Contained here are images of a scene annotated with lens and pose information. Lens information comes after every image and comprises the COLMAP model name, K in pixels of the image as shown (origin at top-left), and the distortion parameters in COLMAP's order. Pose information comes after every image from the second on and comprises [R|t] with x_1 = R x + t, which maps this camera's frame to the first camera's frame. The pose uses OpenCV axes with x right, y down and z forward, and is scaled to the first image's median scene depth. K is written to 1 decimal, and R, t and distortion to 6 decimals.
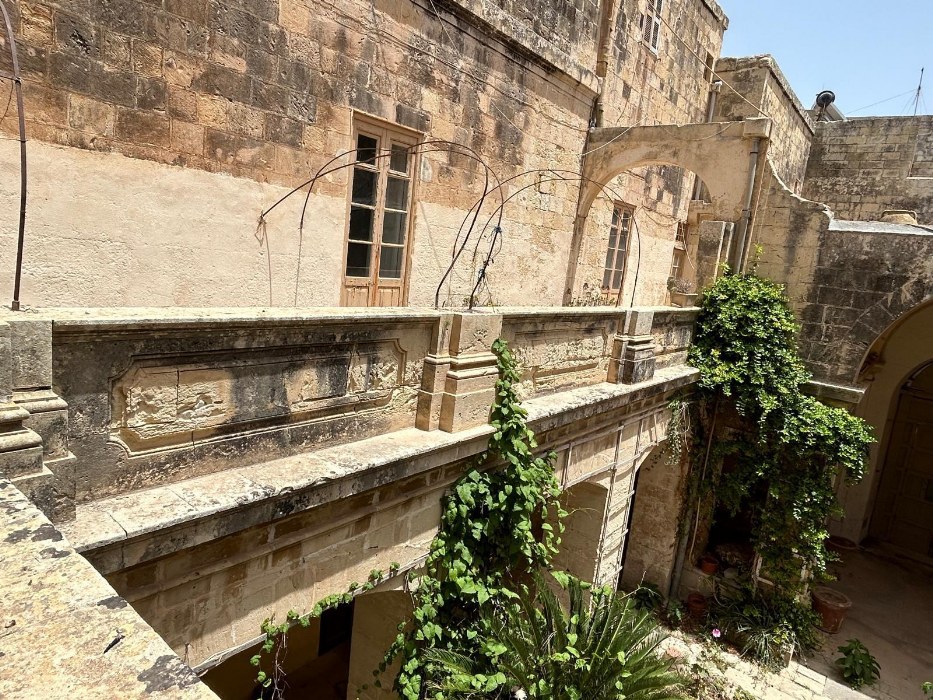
lens RADIAL K [[577.8, 0, 467.1], [0, 577.8, 346.0], [0, 0, 1]] dist [-0.000524, -0.002351]
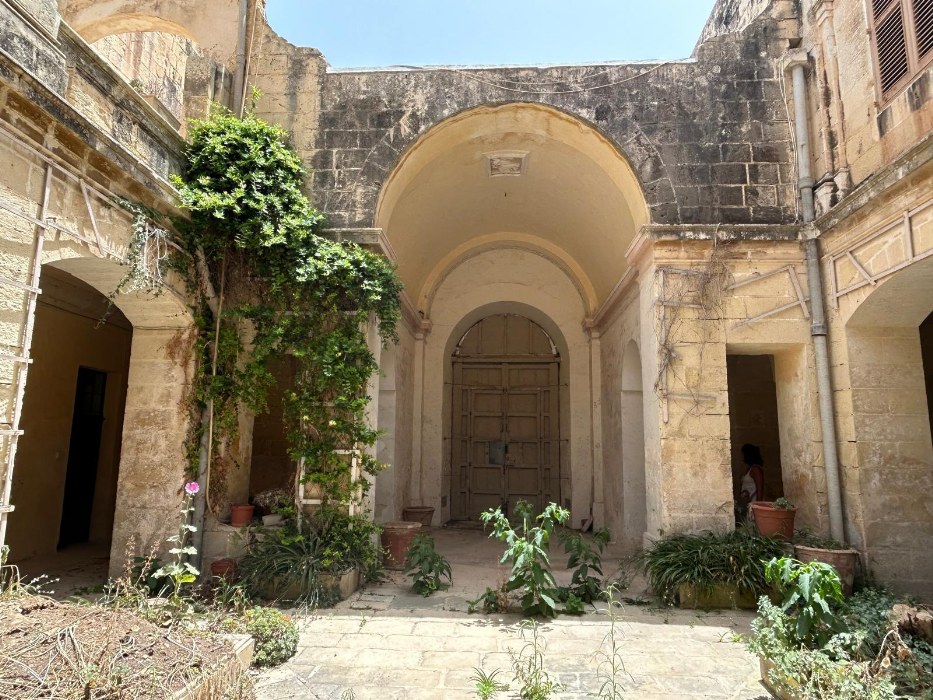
lens RADIAL K [[593.4, 0, 462.2], [0, 593.4, 354.1], [0, 0, 1]] dist [-0.001814, -0.000403]
pose [[0.813902, -0.004375, 0.580986, 0.271584], [0.166272, 0.959902, -0.225701, 0.491465], [-0.556702, 0.280300, 0.781994, 0.293579]]
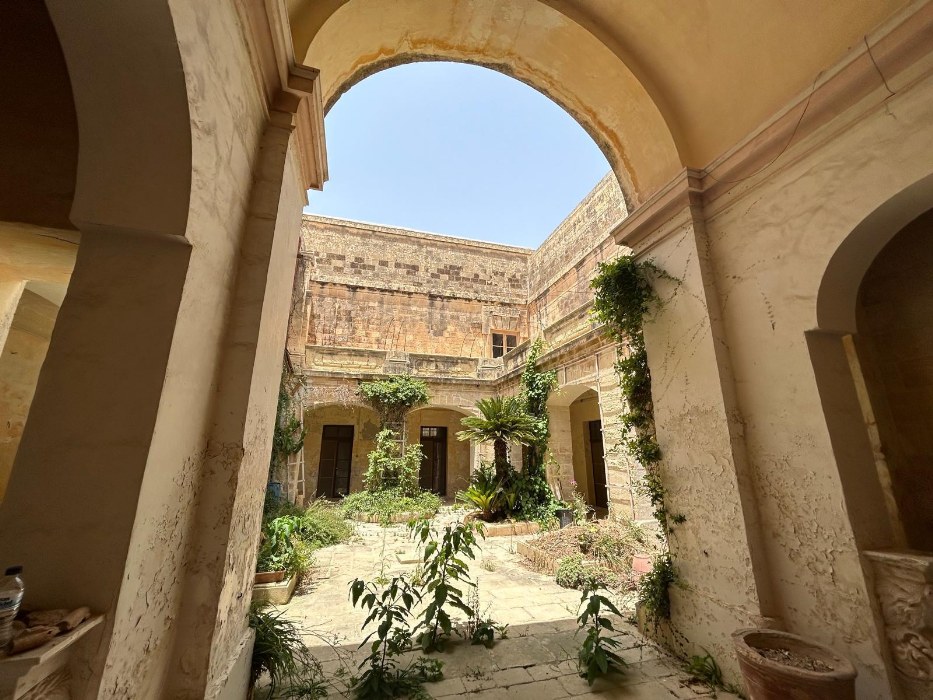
lens RADIAL K [[375.4, 0, 466.3], [0, 375.4, 350.5], [0, 0, 1]] dist [-0.001371, 0.001159]
pose [[-0.570117, -0.322161, -0.755764, 1.183585], [-0.196164, 0.946681, -0.255566, 0.431190], [0.797801, 0.002551, -0.602915, 1.185321]]
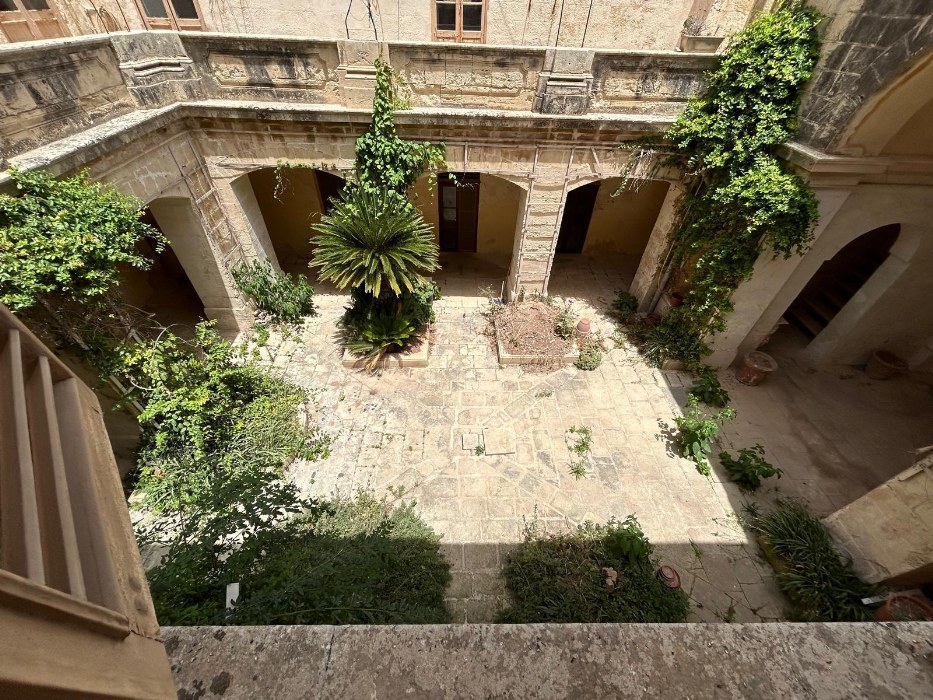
lens RADIAL K [[375.8, 0, 466.6], [0, 375.8, 349.3], [0, 0, 1]] dist [0.002196, -0.000052]
pose [[0.643807, 0.458316, -0.612747, 0.851791], [-0.083290, 0.837996, 0.539283, 0.057869], [0.760642, -0.296158, 0.577681, 0.115920]]
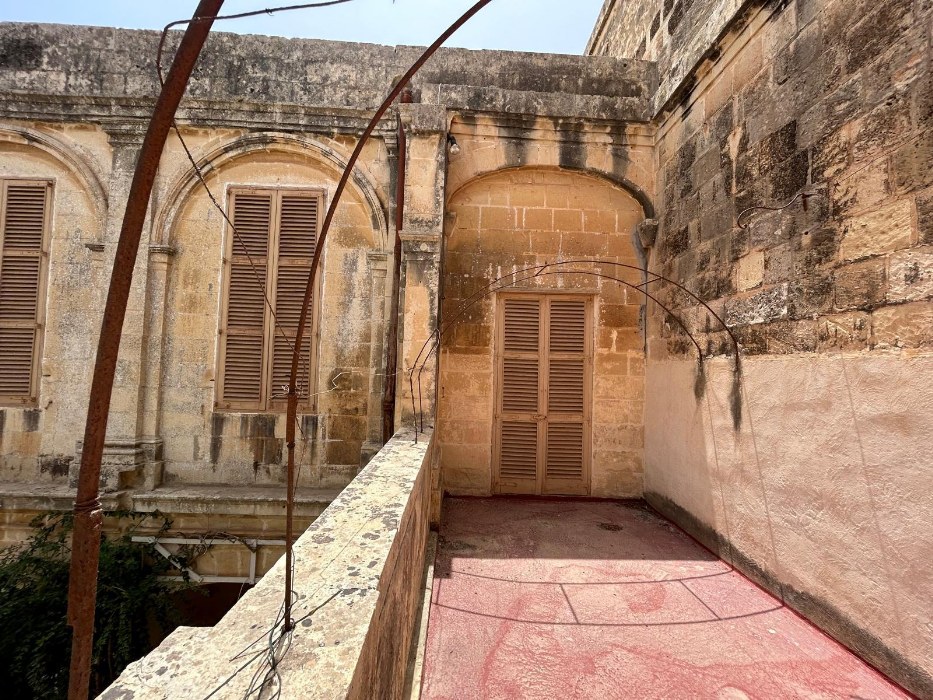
lens RADIAL K [[375.4, 0, 466.3], [0, 375.4, 350.5], [0, 0, 1]] dist [-0.001371, 0.001159]
pose [[-0.638089, -0.097393, 0.763778, 0.022304], [0.020799, 0.989426, 0.143543, -0.009007], [-0.769682, 0.107479, -0.629316, -0.054820]]
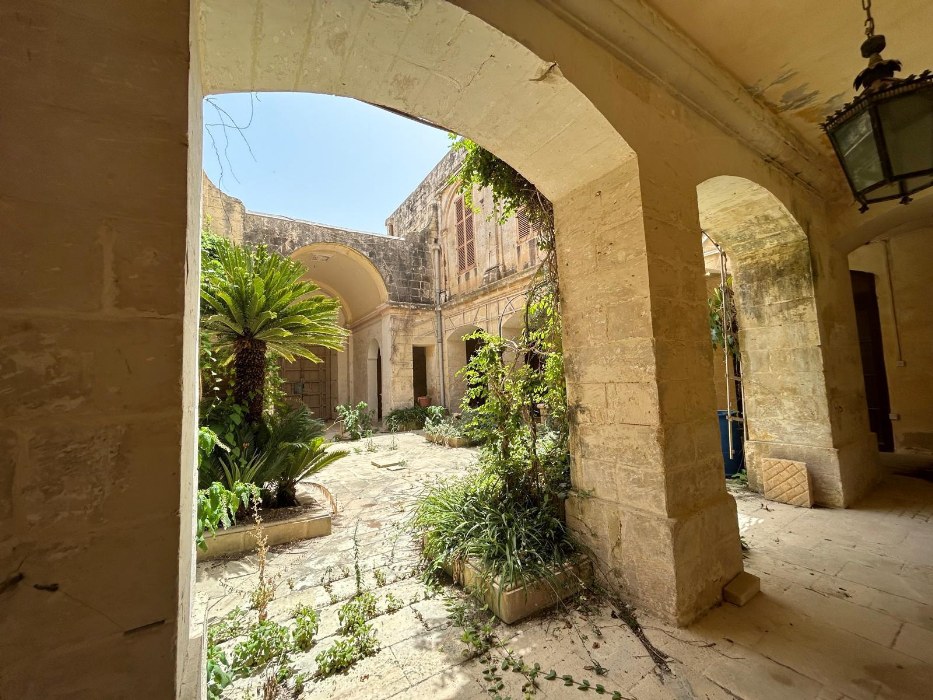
lens RADIAL K [[375.4, 0, 466.3], [0, 375.4, 350.5], [0, 0, 1]] dist [-0.001371, 0.001159]
pose [[0.316216, -0.044119, 0.947661, -0.359746], [0.228492, 0.973054, -0.030942, 0.472713], [-0.920760, 0.226317, 0.317776, 0.036808]]
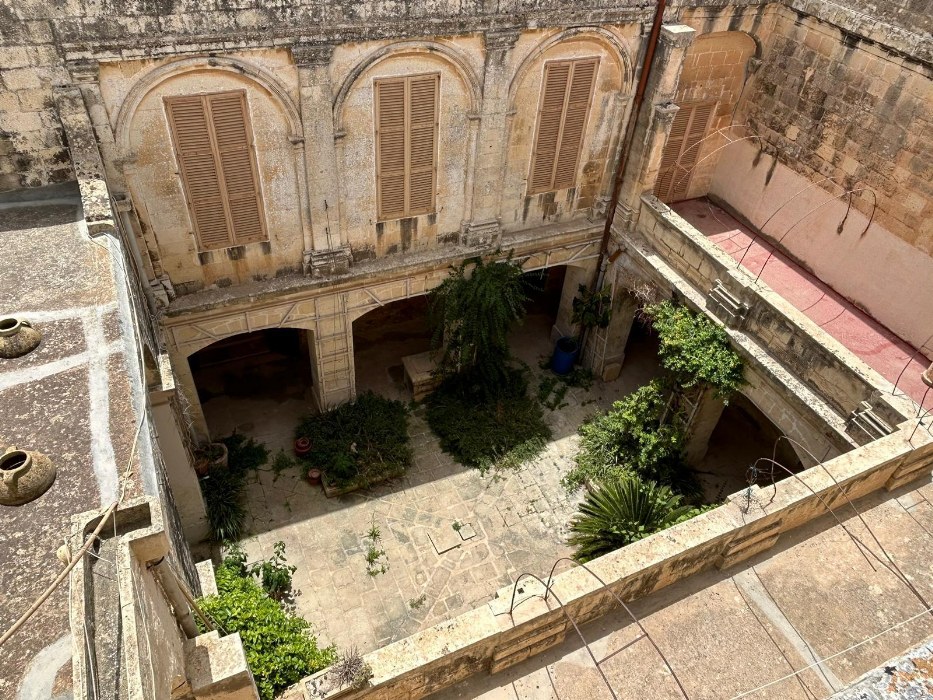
lens RADIAL K [[672.7, 0, 468.3], [0, 672.7, 346.6], [0, 0, 1]] dist [0.000693, -0.004776]
pose [[-0.882918, -0.419395, 0.211103, 0.268900], [-0.093499, 0.597648, 0.796288, -0.974290], [-0.460124, 0.683319, -0.566887, 1.198442]]
